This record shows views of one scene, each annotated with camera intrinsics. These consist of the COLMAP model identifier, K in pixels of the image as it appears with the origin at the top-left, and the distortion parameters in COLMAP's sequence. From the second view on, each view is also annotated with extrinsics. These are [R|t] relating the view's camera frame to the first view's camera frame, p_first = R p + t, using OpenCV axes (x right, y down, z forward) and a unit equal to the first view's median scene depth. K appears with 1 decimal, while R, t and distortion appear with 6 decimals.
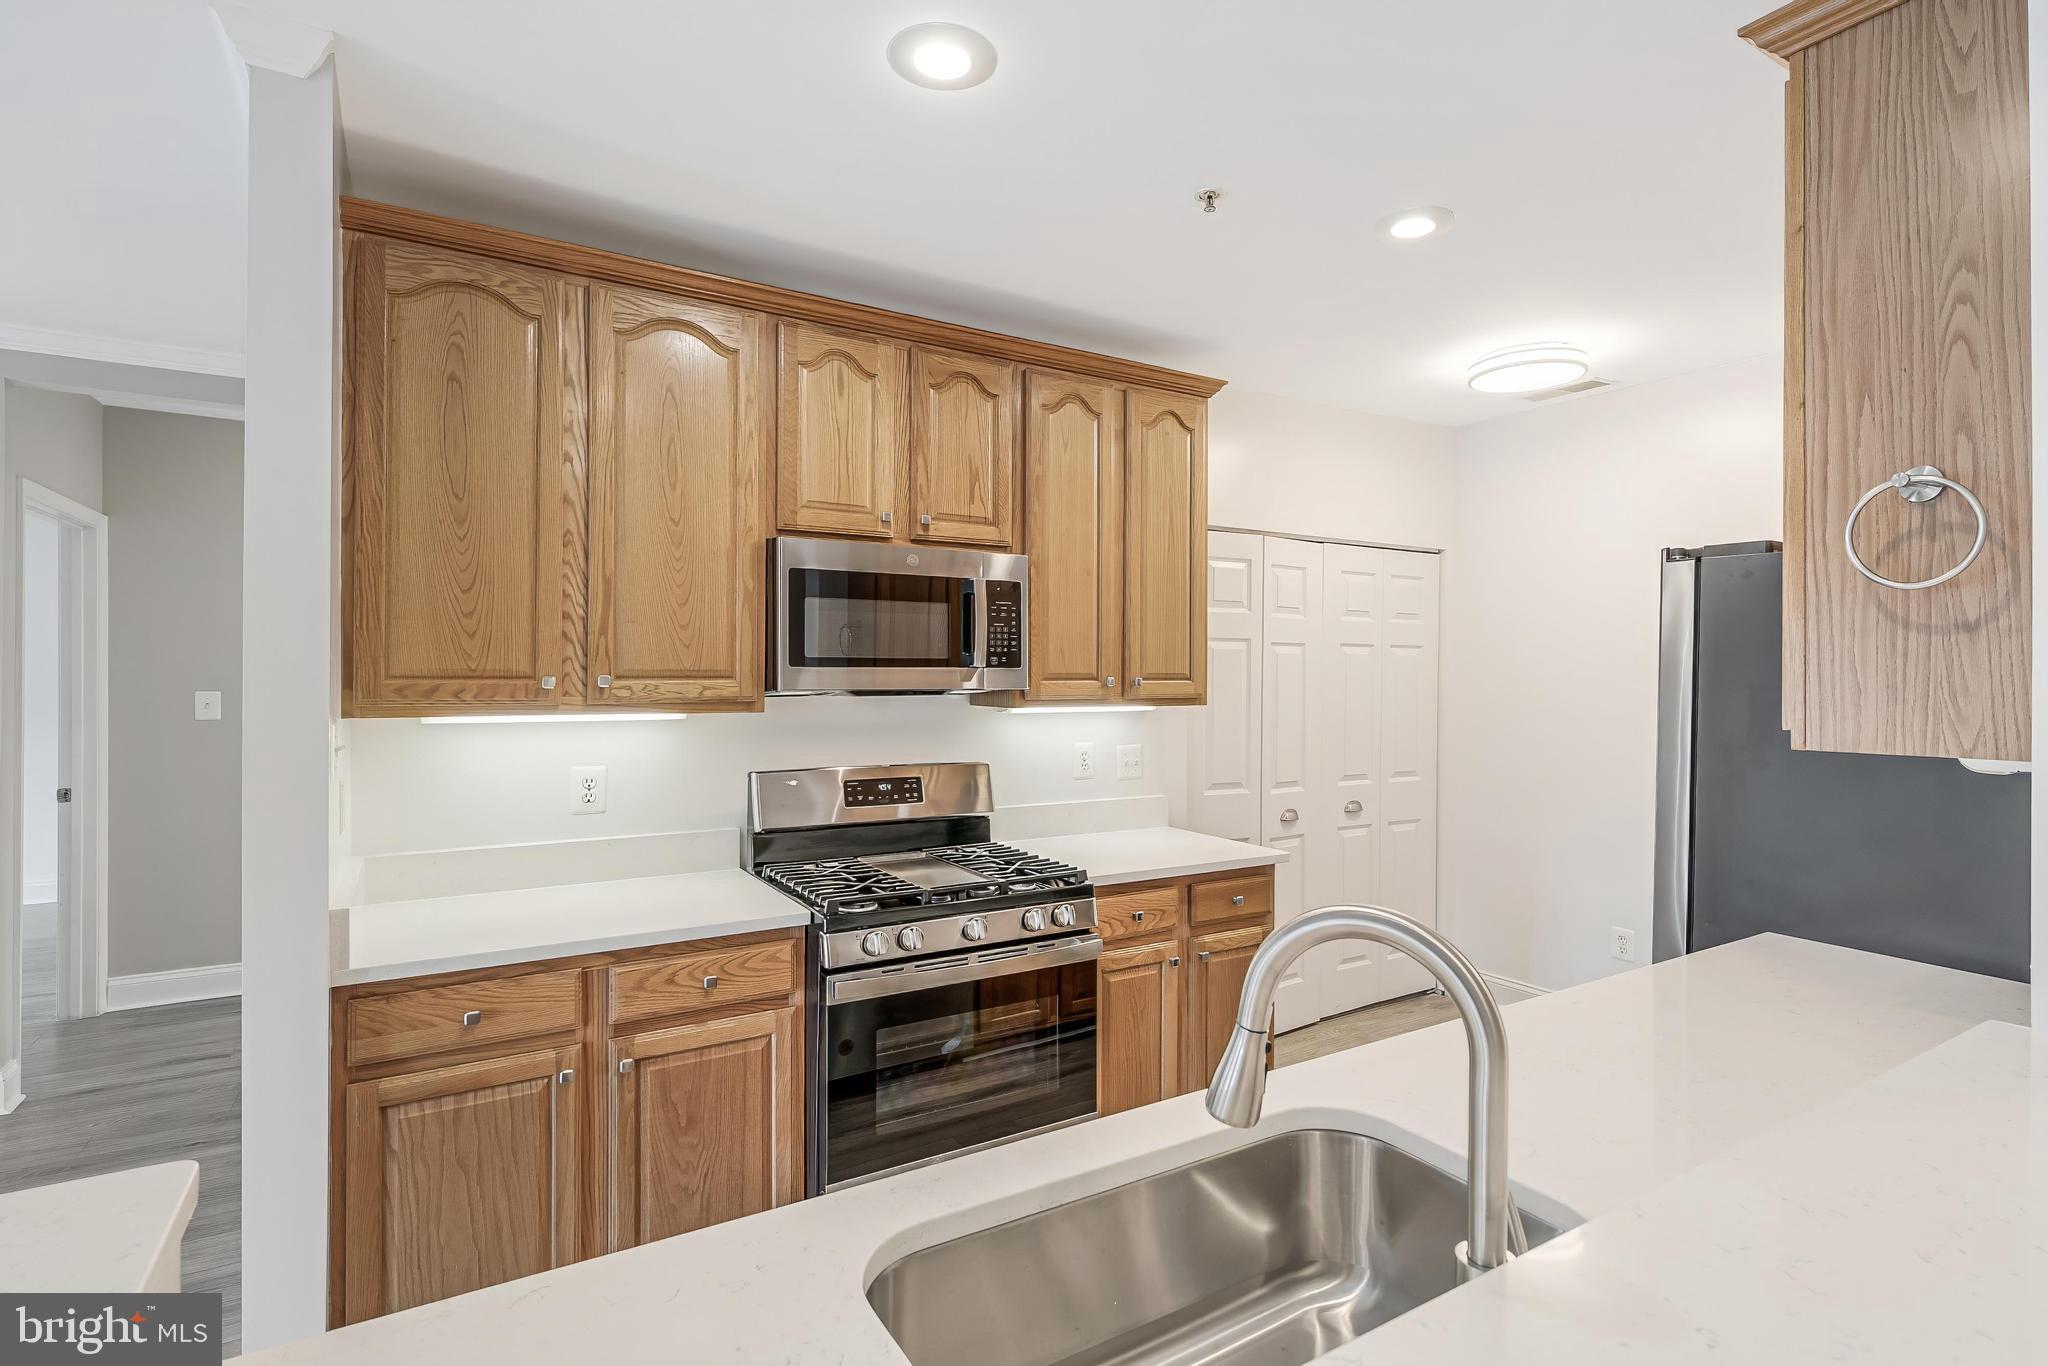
lens RADIAL K [[987.1, 0, 1039.3], [0, 987.1, 673.1], [0, 0, 1]] dist [-0.000423, 0.000737]
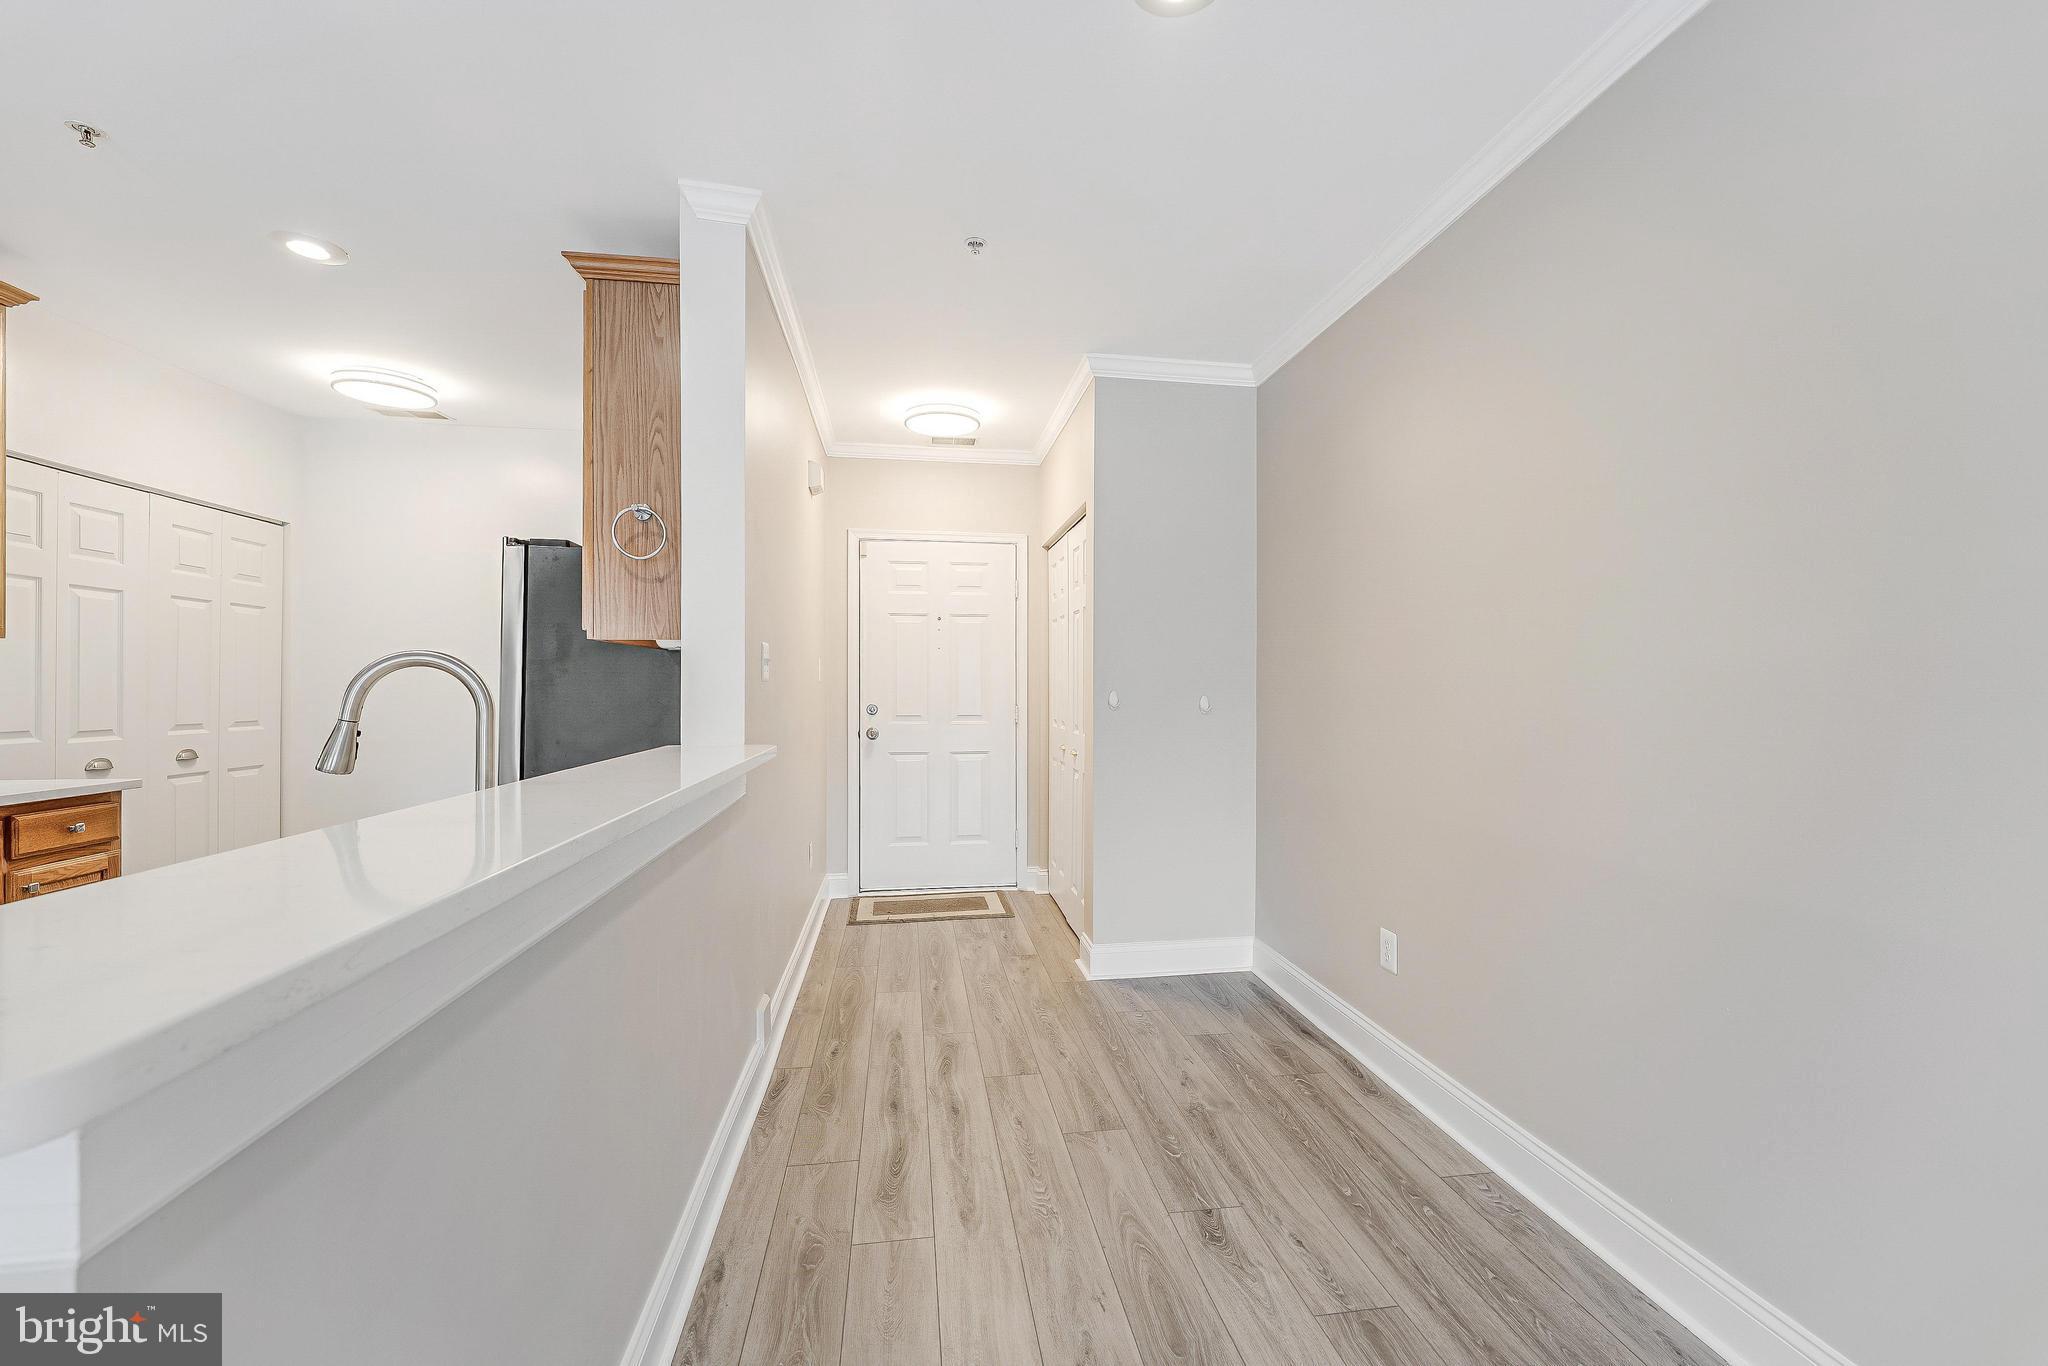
lens RADIAL K [[826.2, 0, 1030.5], [0, 826.2, 685.4], [0, 0, 1]] dist [0.000226, -0.000371]
pose [[0.386434, -0.001997, 0.922315, -0.245222], [-0.003808, 0.999986, 0.003760, 0.098915], [-0.922309, -0.004965, 0.386420, -0.265430]]
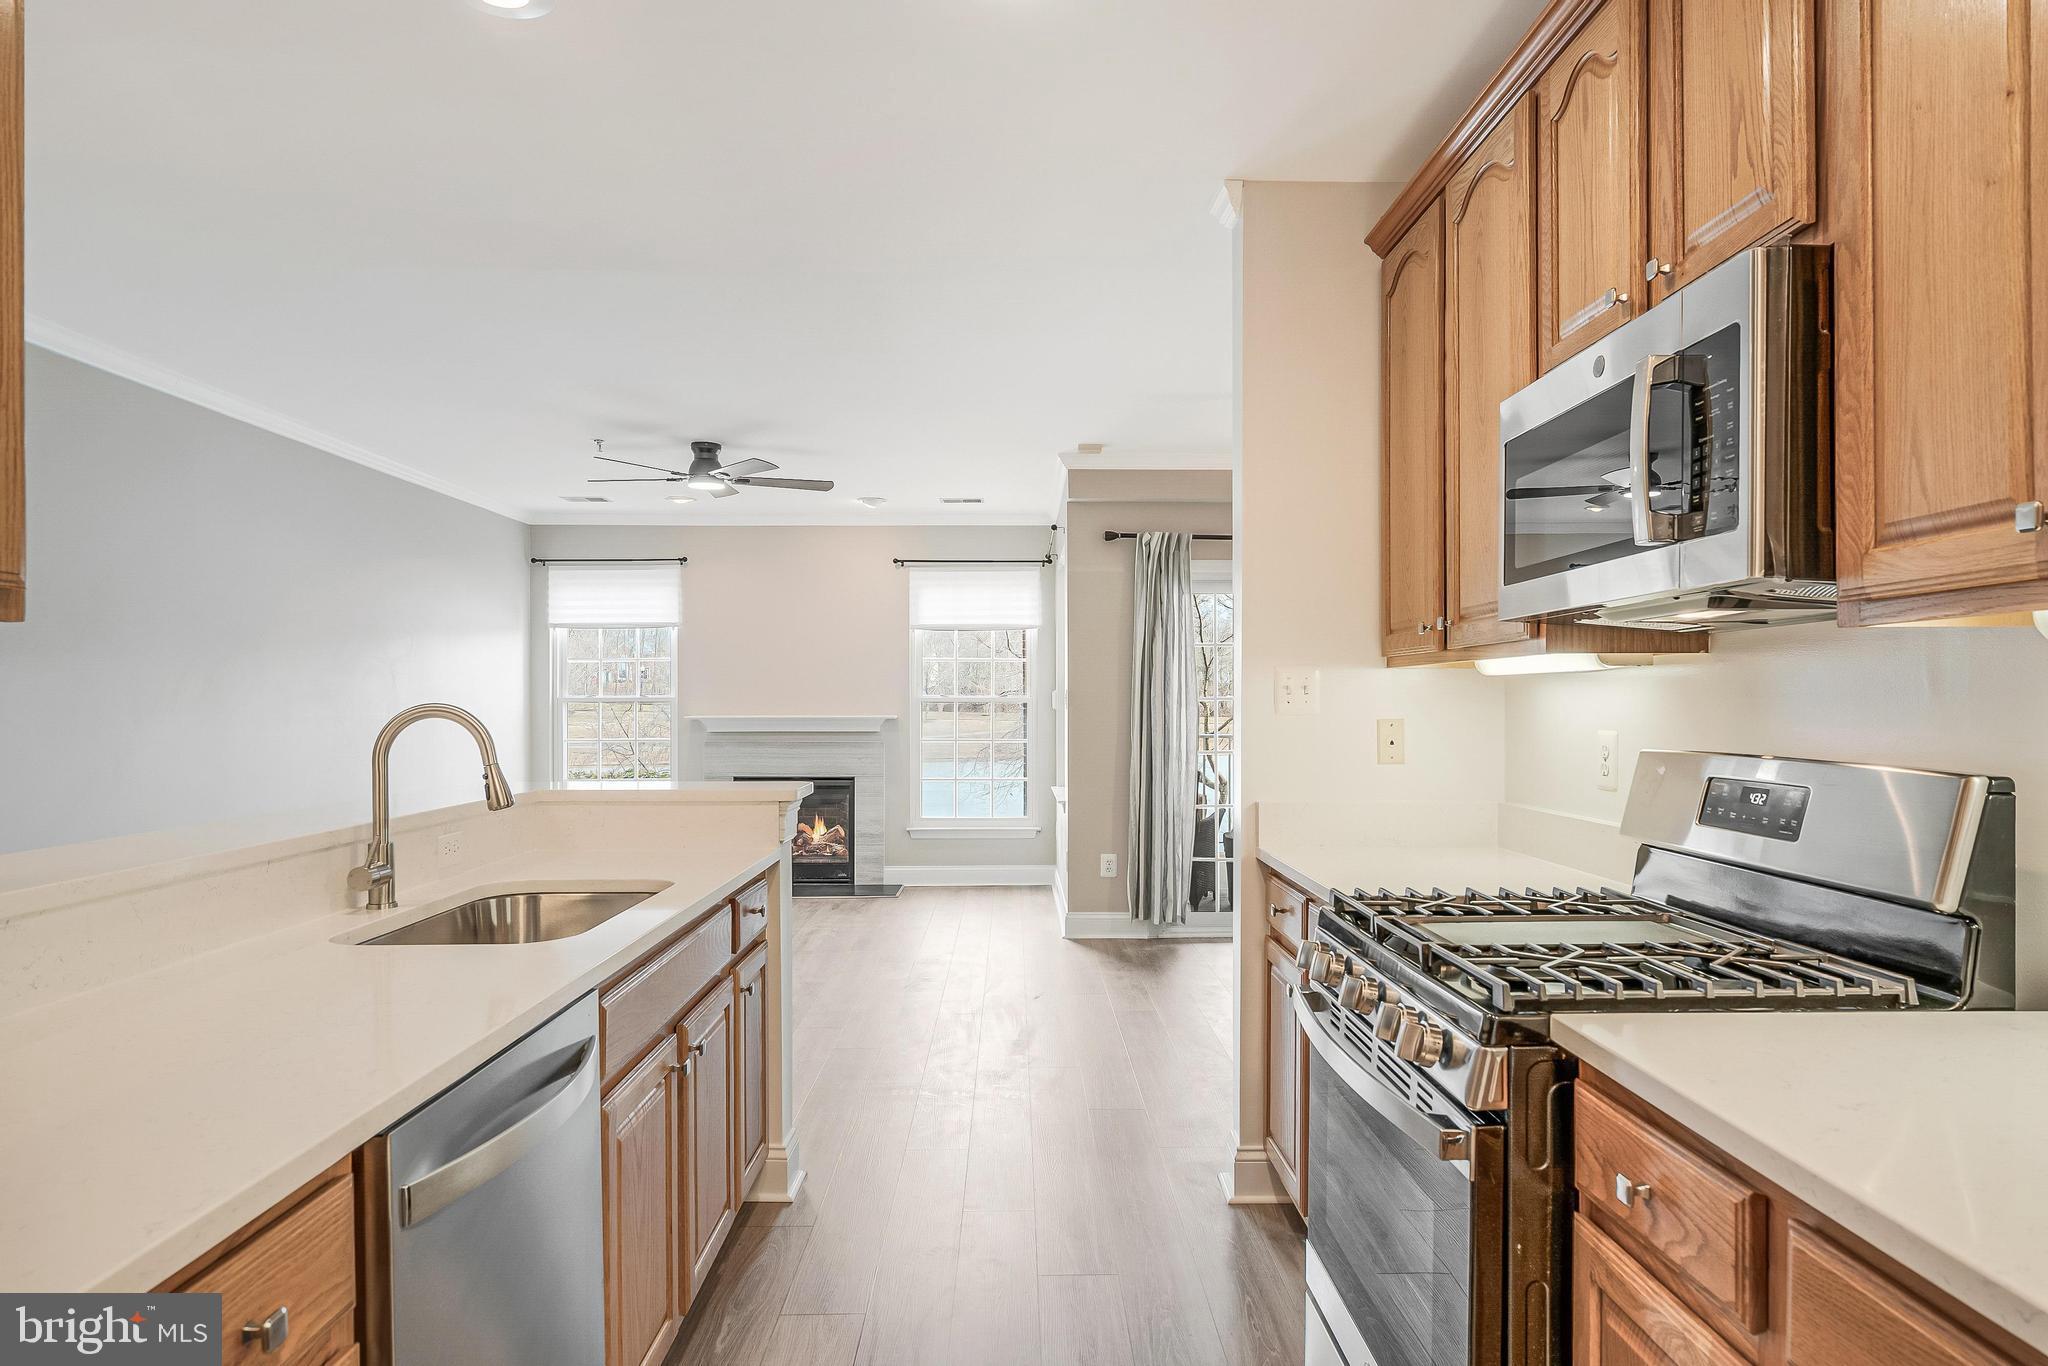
lens RADIAL K [[1206.8, 0, 1029.5], [0, 1206.8, 712.6], [0, 0, 1]] dist [0.002327, -0.001320]
pose [[-0.507449, 0.005589, -0.861663, 0.682964], [0.003958, 0.999984, 0.004155, 0.082089], [0.861672, -0.001302, -0.507463, 1.210683]]
